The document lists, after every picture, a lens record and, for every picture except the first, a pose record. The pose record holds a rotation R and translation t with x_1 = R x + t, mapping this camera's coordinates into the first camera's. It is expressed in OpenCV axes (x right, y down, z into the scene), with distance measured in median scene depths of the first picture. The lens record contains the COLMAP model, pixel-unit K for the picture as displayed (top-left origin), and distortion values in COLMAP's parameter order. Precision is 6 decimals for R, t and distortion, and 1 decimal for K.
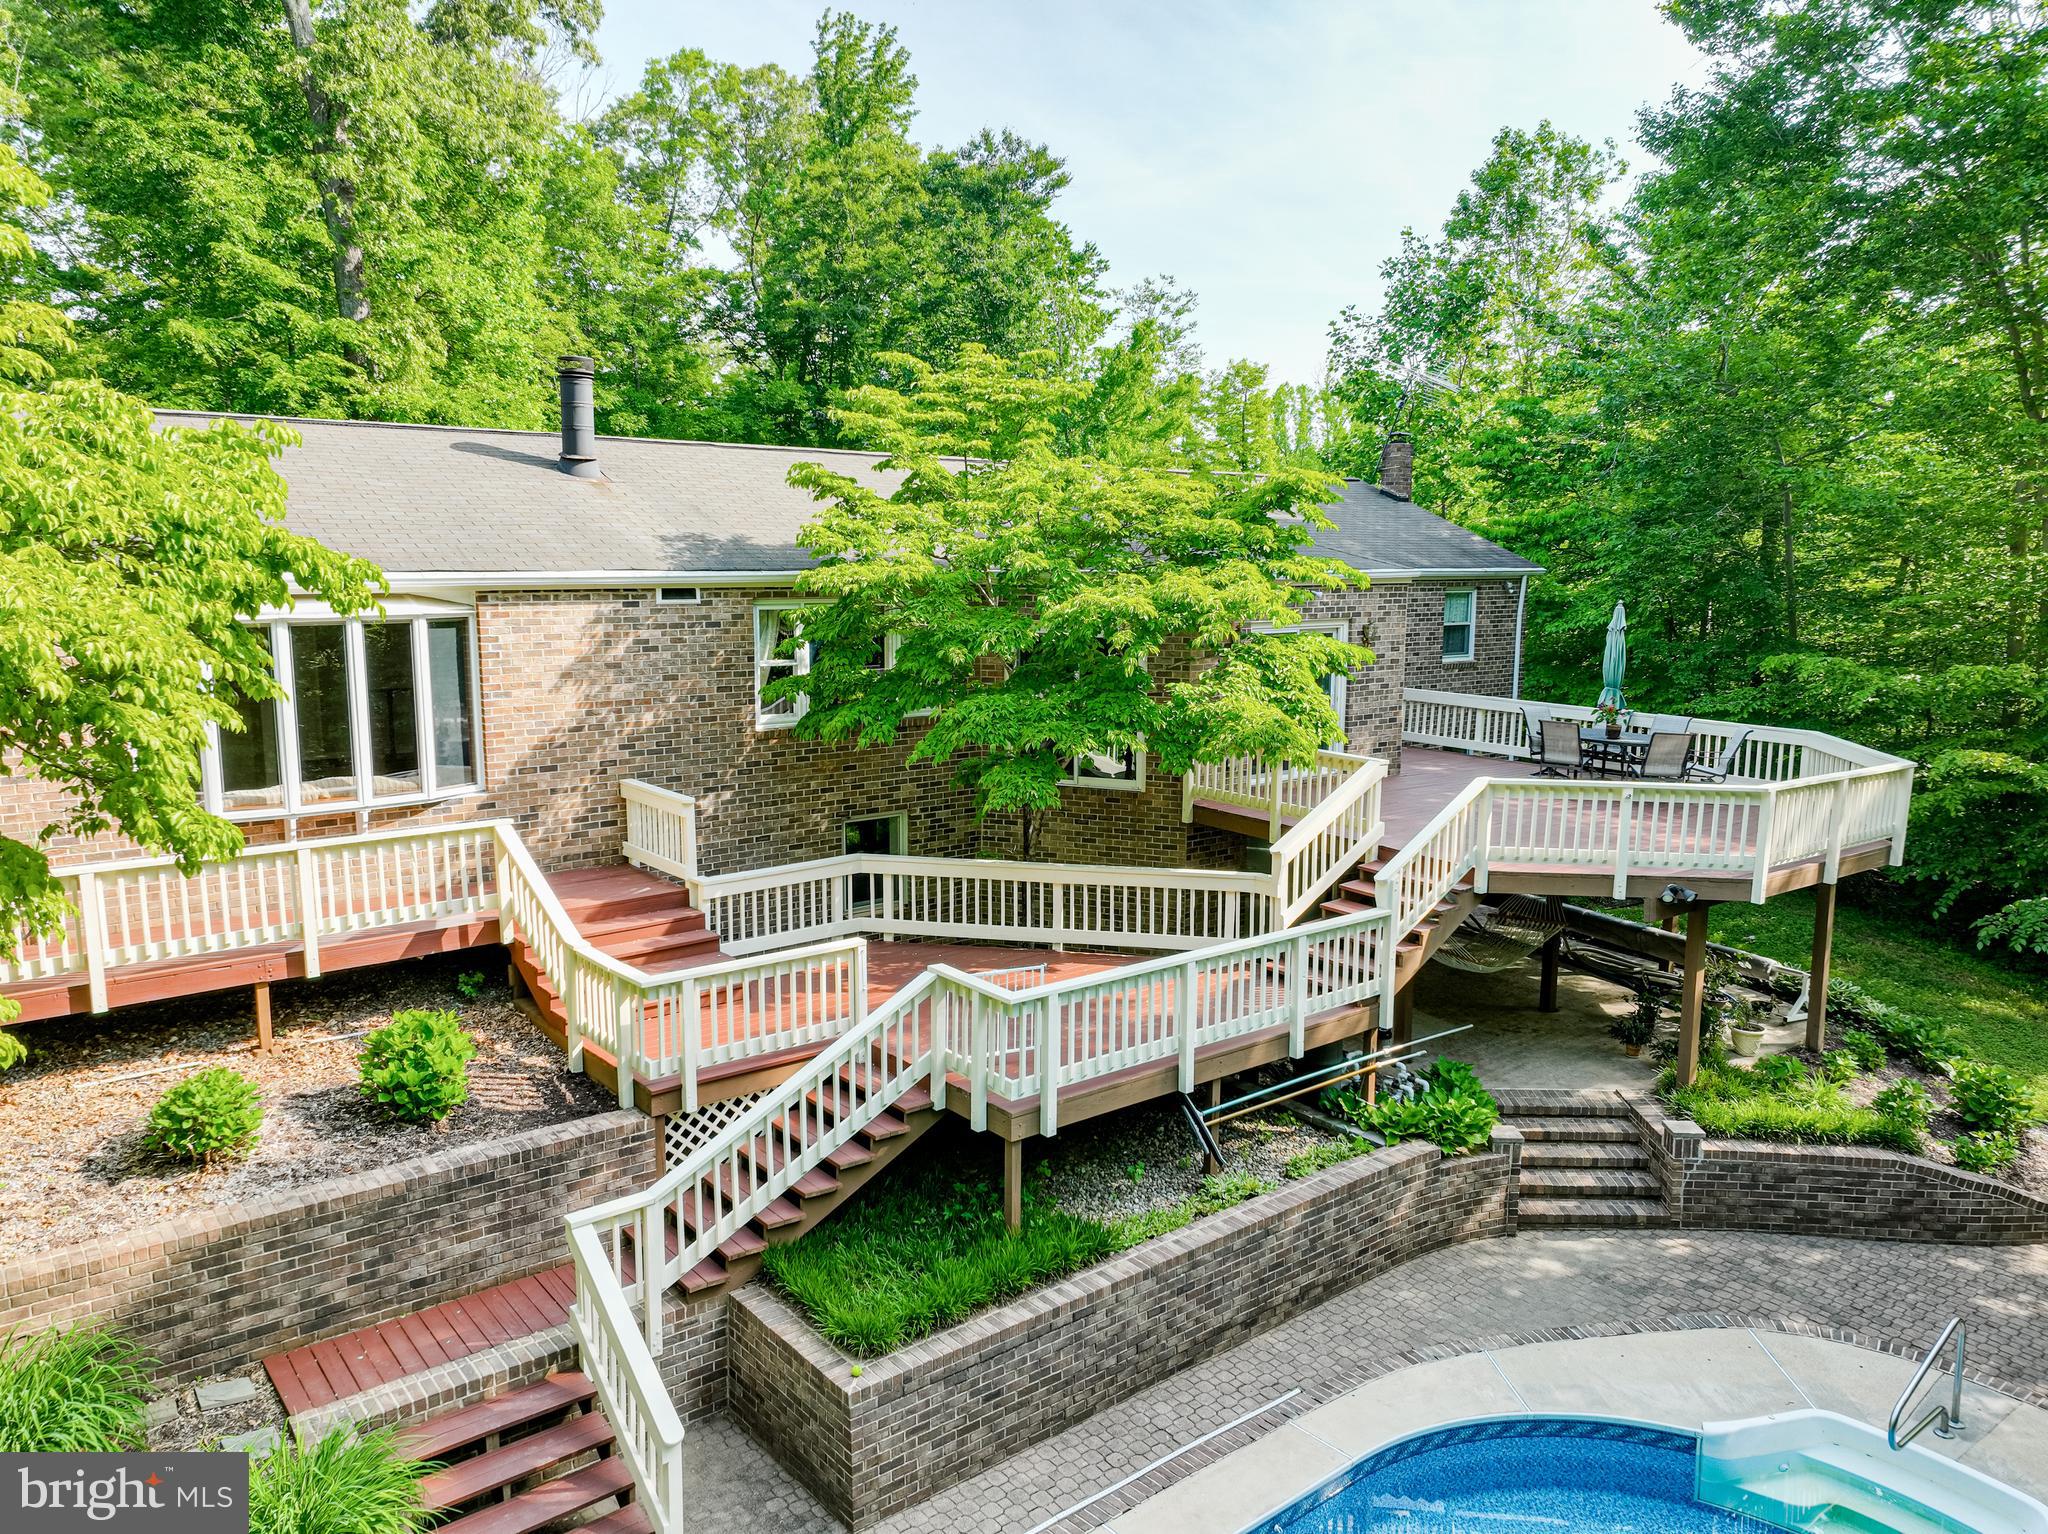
lens RADIAL K [[1435.2, 0, 1025.4], [0, 1435.2, 763.4], [0, 0, 1]] dist [0.004000, 0.008147]
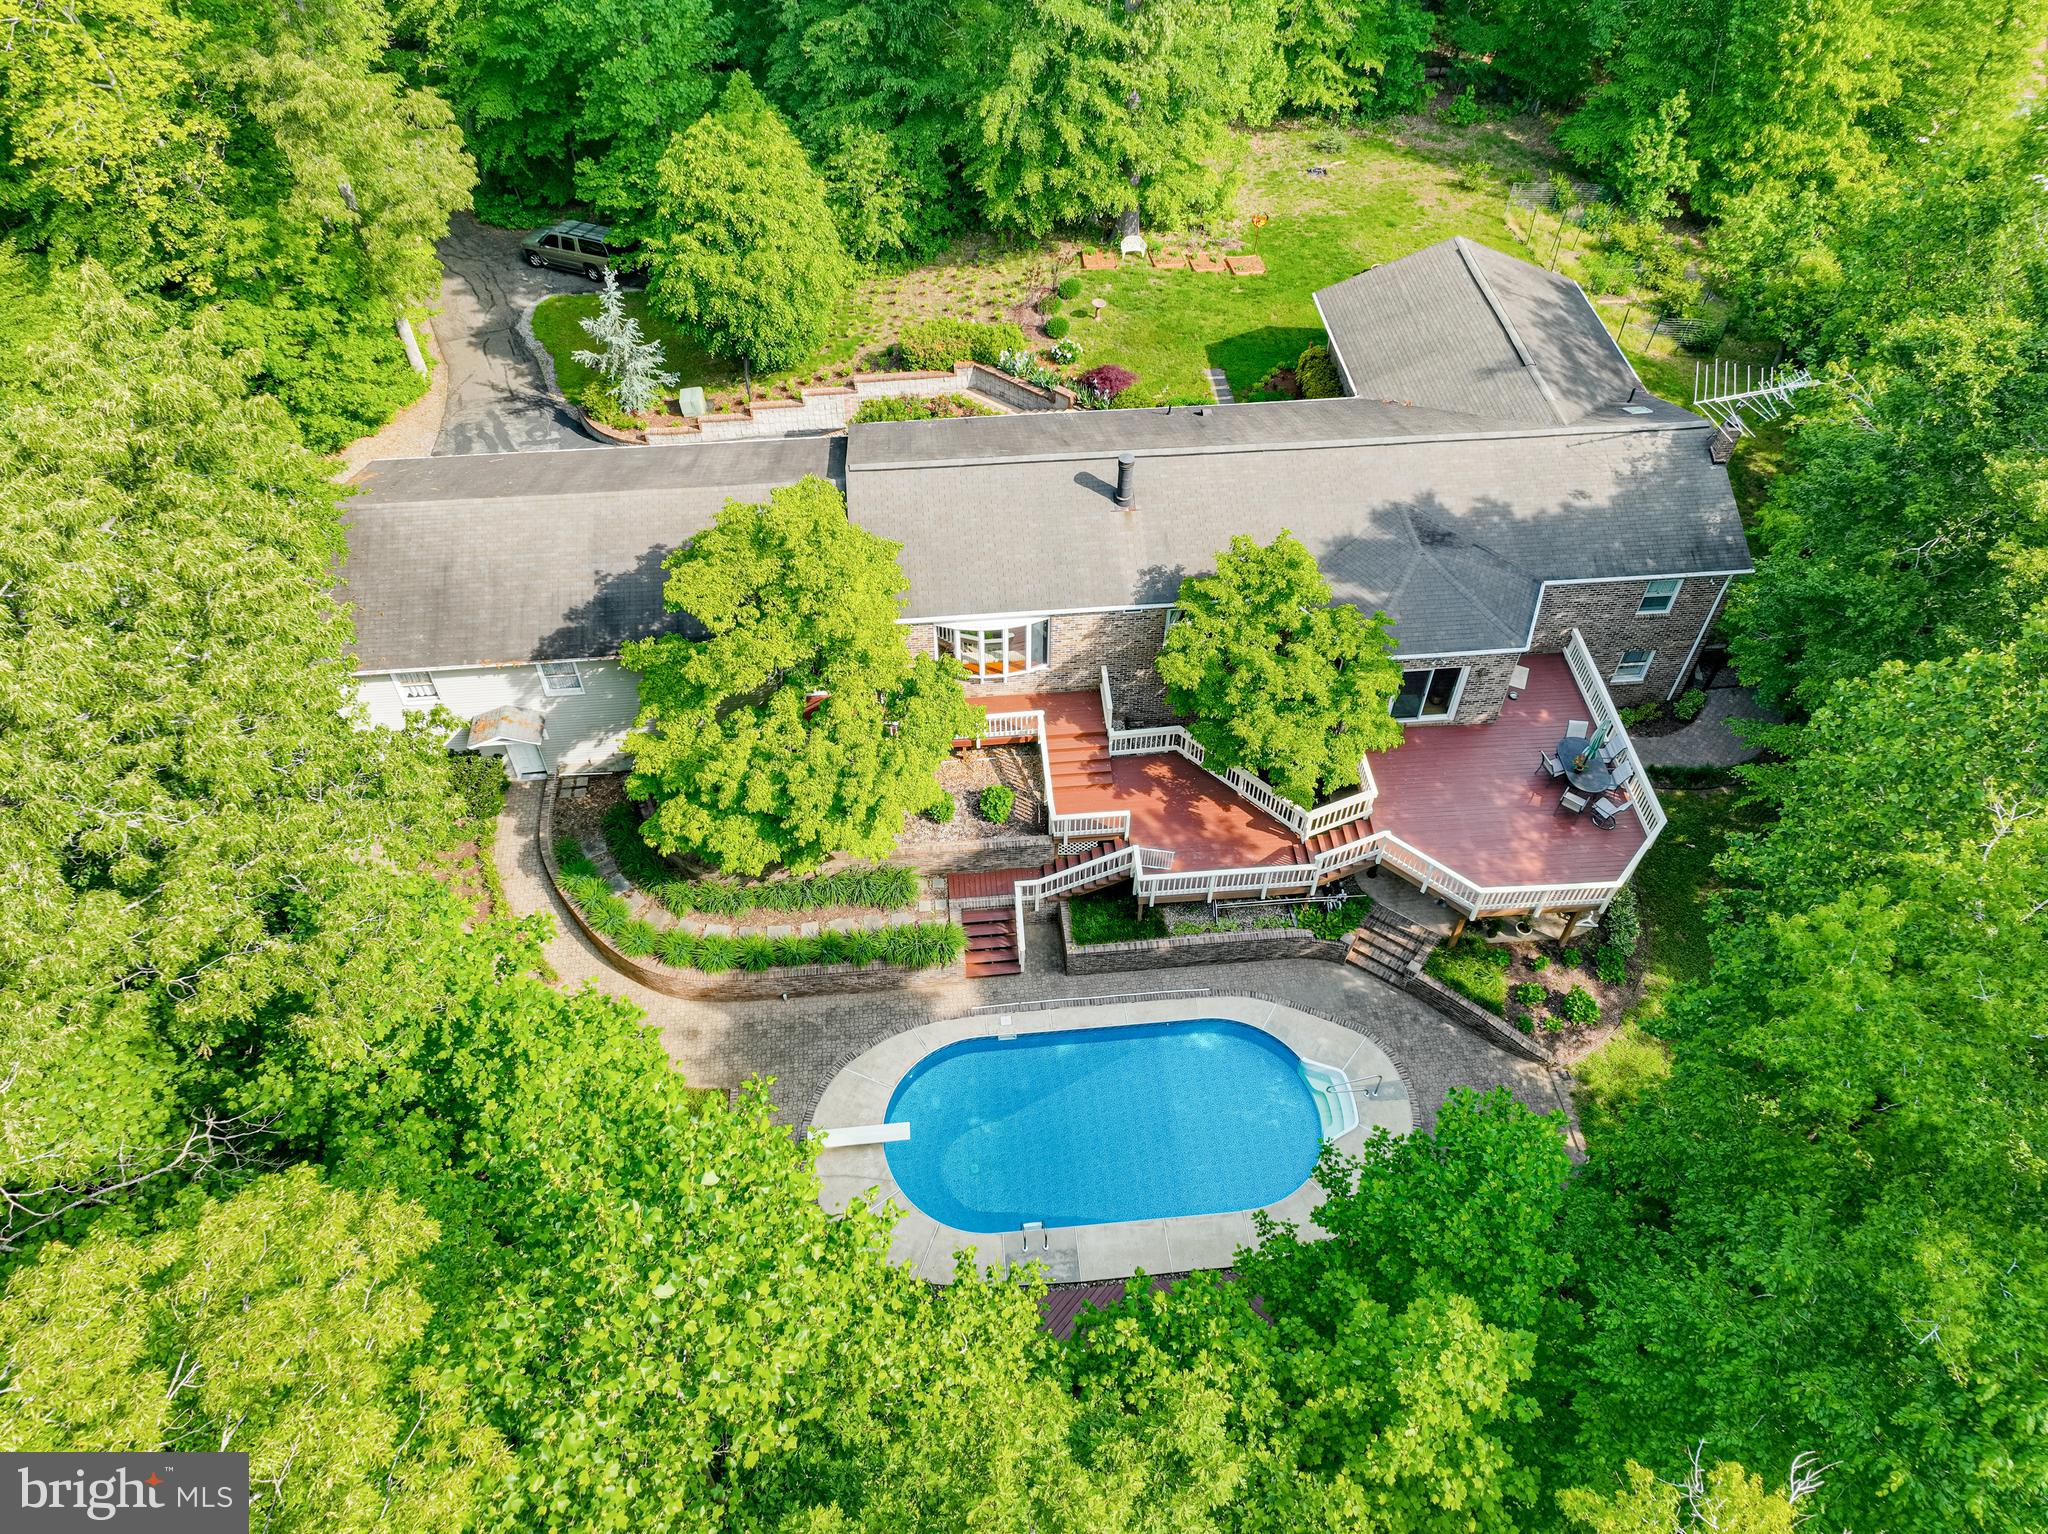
lens RADIAL K [[1435.2, 0, 1025.4], [0, 1435.2, 763.4], [0, 0, 1]] dist [0.004000, 0.008147]
pose [[0.835506, 0.406183, -0.370062, 0.690452], [-0.081596, 0.757721, 0.647457, -1.683520], [0.543389, -0.510758, 0.666224, -0.956937]]
